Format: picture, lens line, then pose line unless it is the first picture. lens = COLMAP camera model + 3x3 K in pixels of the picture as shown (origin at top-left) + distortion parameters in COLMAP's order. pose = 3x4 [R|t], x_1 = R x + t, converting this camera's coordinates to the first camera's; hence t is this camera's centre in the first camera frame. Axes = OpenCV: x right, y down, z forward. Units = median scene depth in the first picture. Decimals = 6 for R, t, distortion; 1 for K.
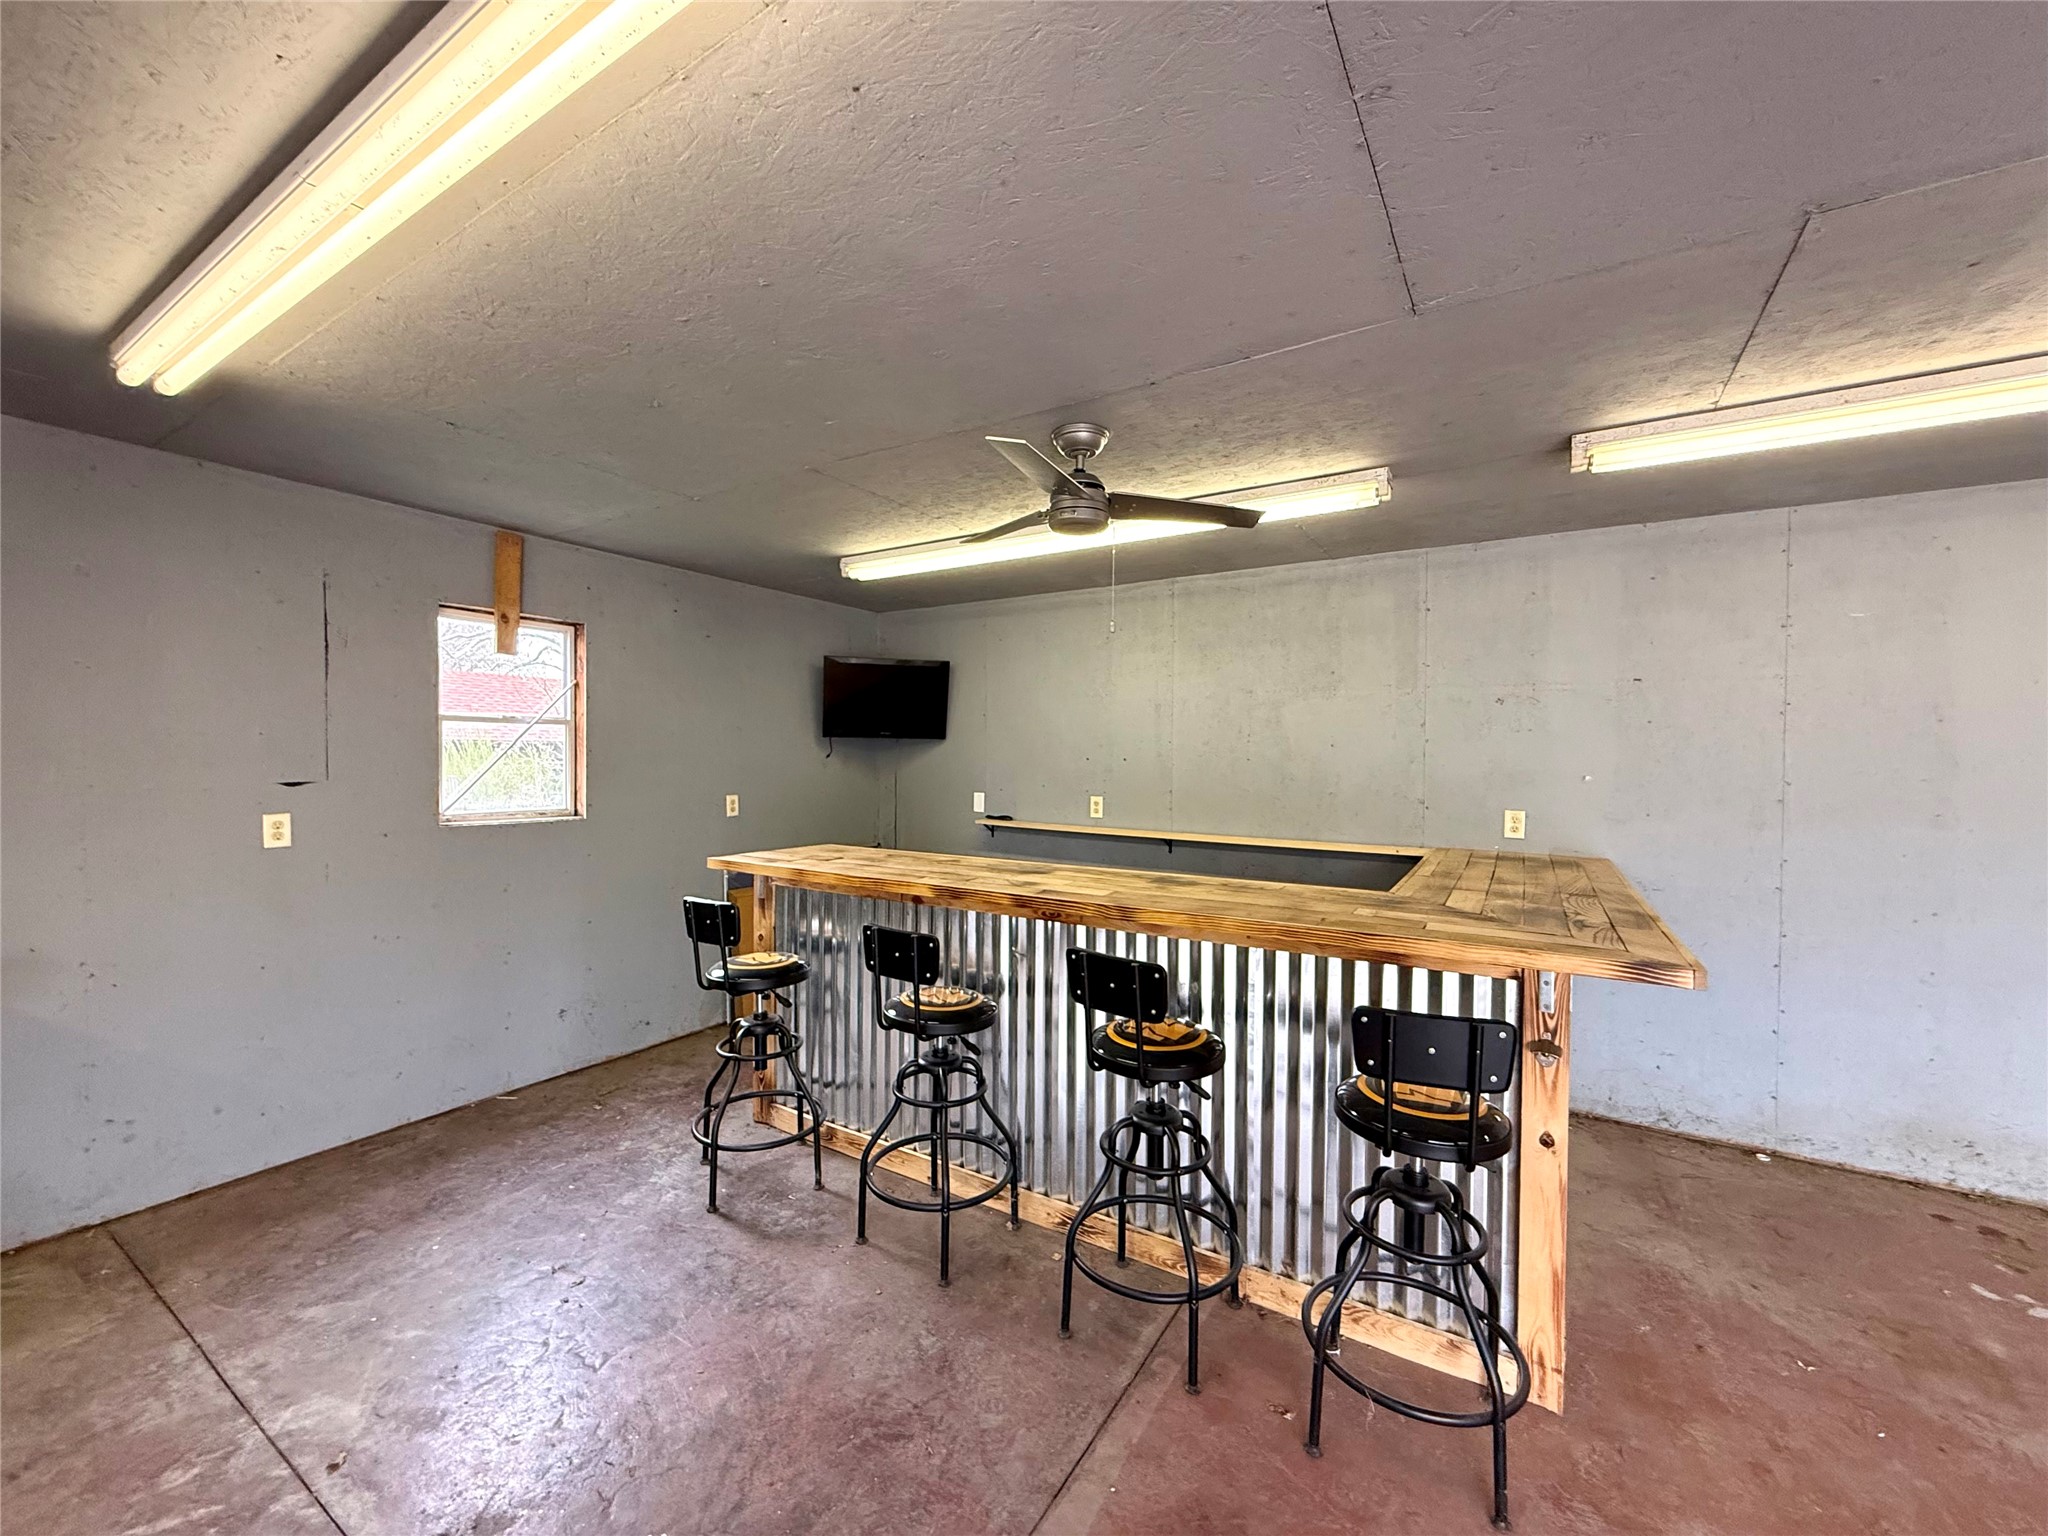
lens RADIAL K [[813.4, 0, 1024.0], [0, 813.4, 768.0], [0, 0, 1]] dist [0.000350, 0.000083]
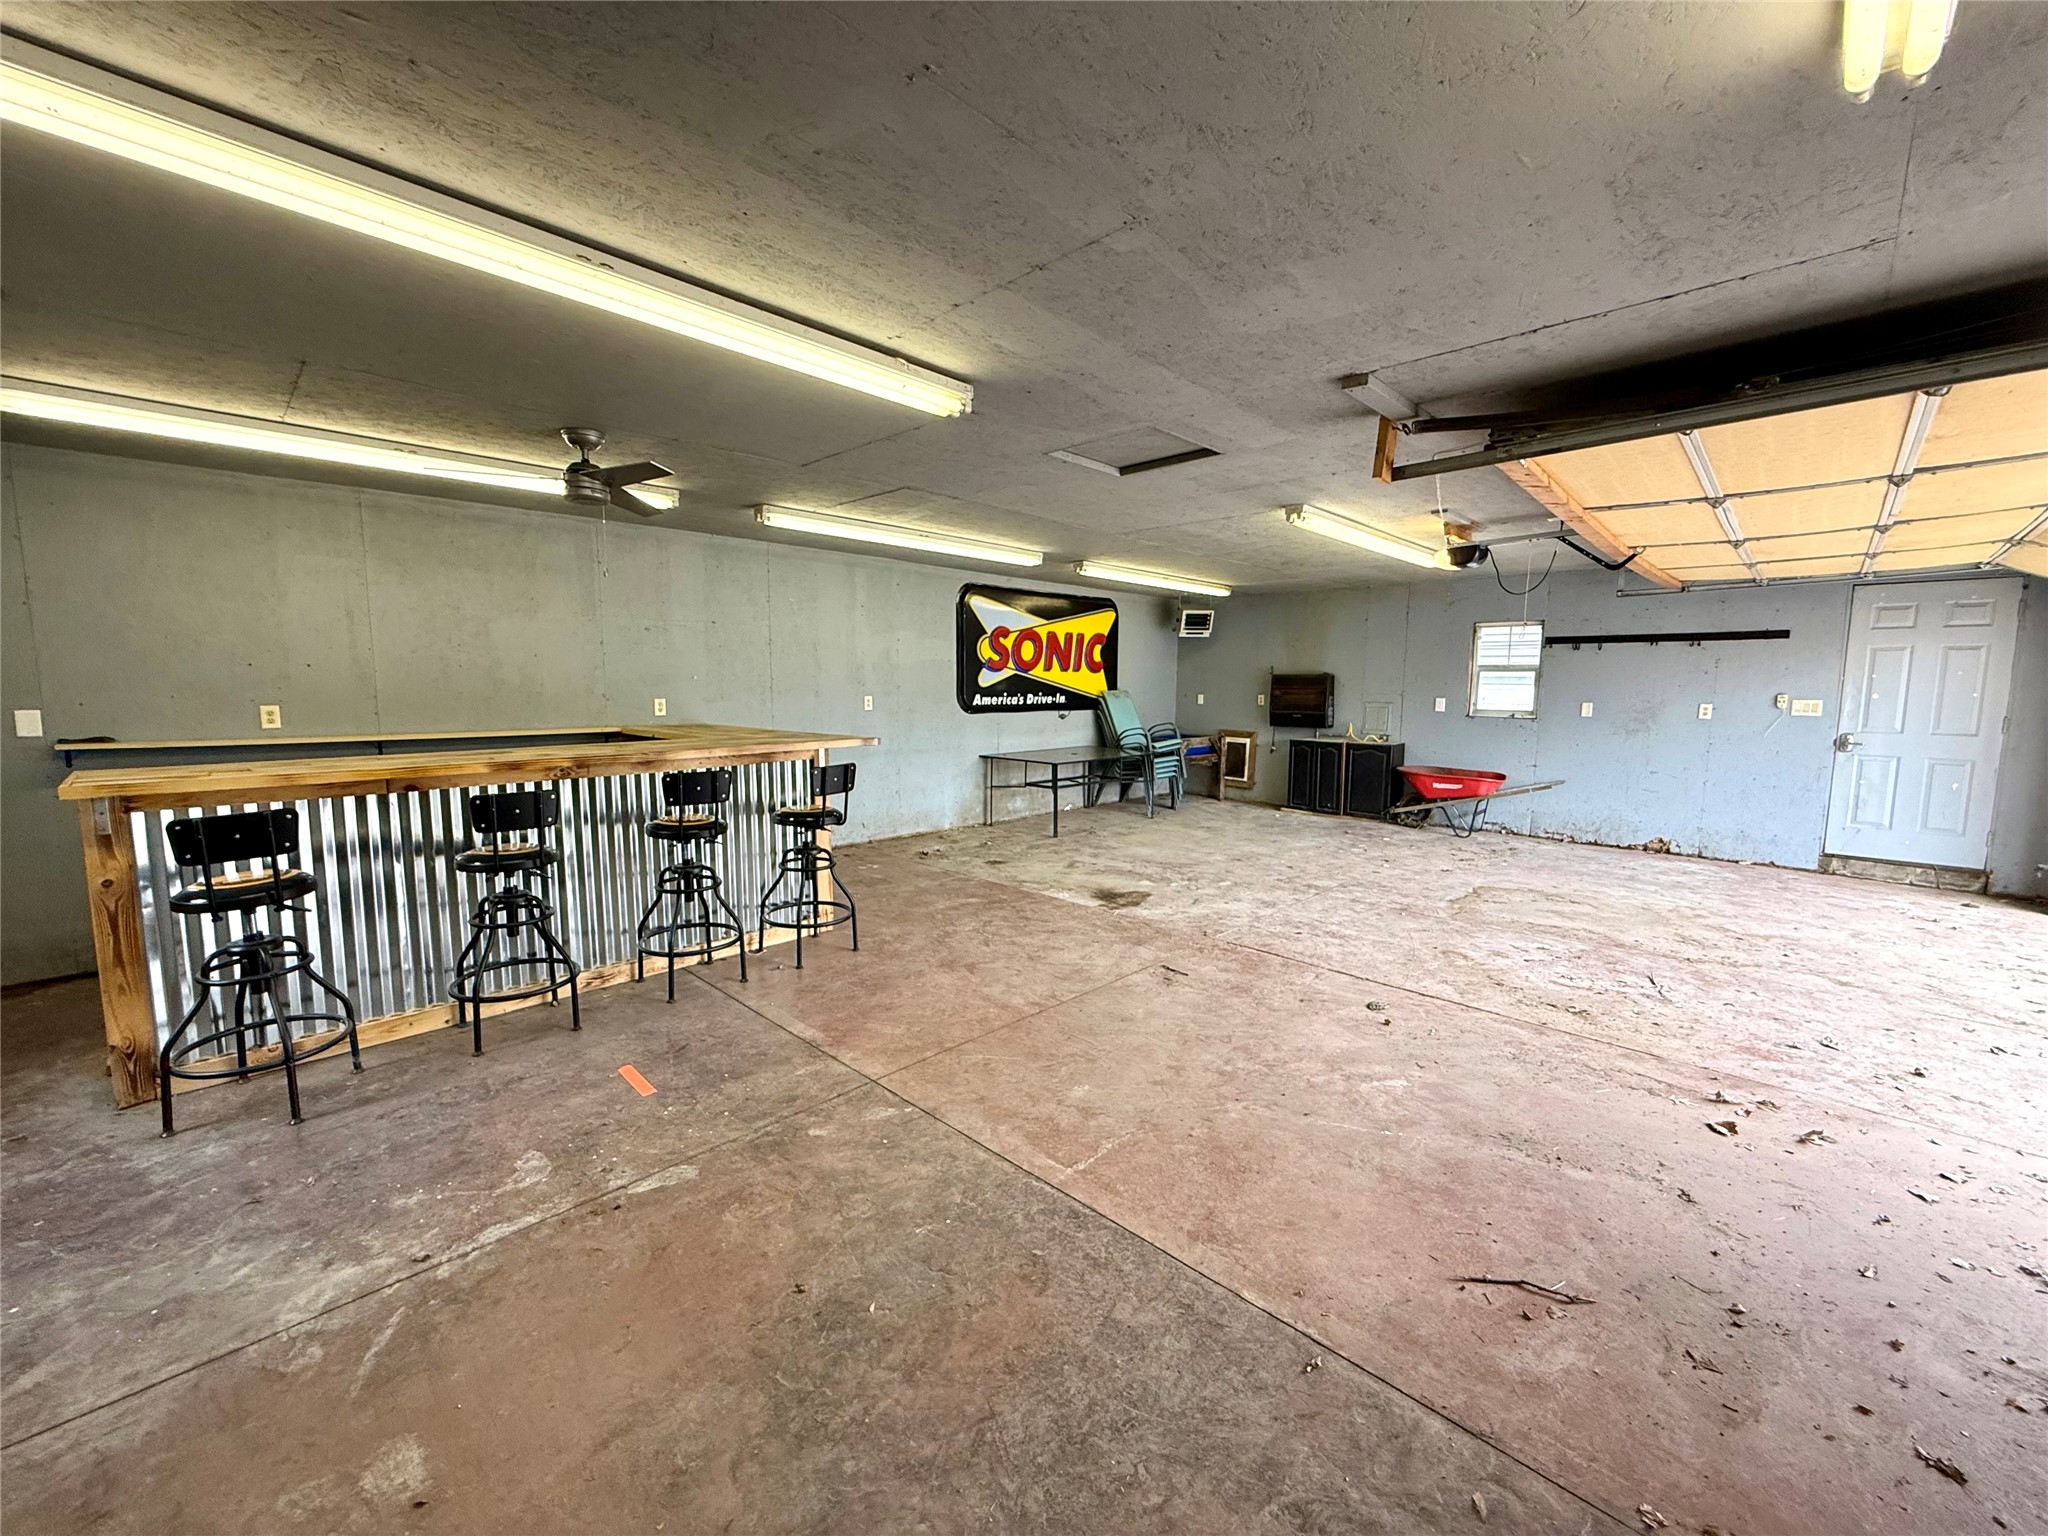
lens RADIAL K [[813.4, 0, 1024.0], [0, 813.4, 768.0], [0, 0, 1]] dist [0.000350, 0.000083]
pose [[0.200324, -0.114233, 0.973047, -0.799142], [0.013009, 0.993402, 0.113944, 0.013998], [-0.979643, -0.010167, 0.200489, -0.035120]]
